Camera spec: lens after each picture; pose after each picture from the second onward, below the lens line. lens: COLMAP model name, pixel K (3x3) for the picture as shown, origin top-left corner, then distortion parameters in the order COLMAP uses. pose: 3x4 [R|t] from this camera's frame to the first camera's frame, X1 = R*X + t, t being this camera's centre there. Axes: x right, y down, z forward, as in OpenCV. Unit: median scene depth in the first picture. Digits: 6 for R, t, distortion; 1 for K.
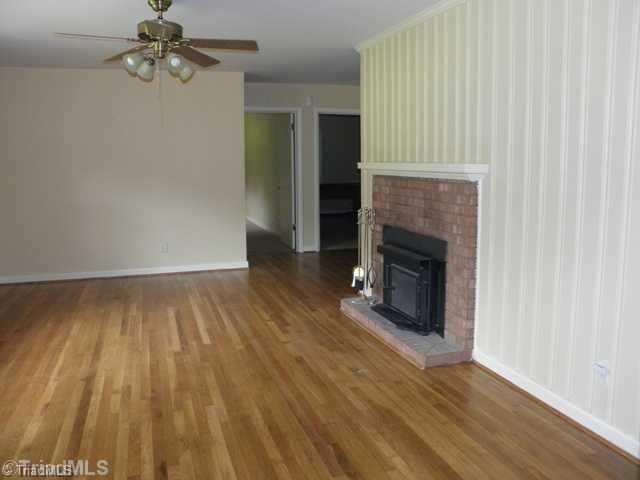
lens RADIAL K [[544.8, 0, 320.0], [0, 544.8, 240.0], [0, 0, 1]] dist [-0.180213, 0.161418]
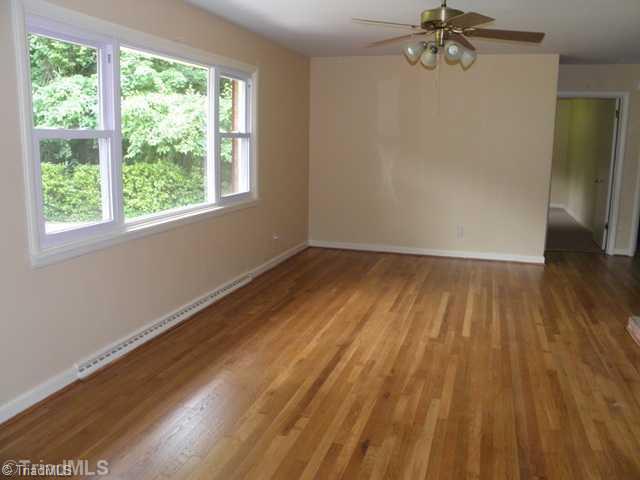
lens RADIAL K [[544.8, 0, 320.0], [0, 544.8, 240.0], [0, 0, 1]] dist [-0.180213, 0.161418]
pose [[0.820936, 0.126706, -0.556786, 0.106538], [-0.105739, 0.991939, 0.069827, -0.024516], [0.561145, 0.001550, 0.827716, 0.040350]]
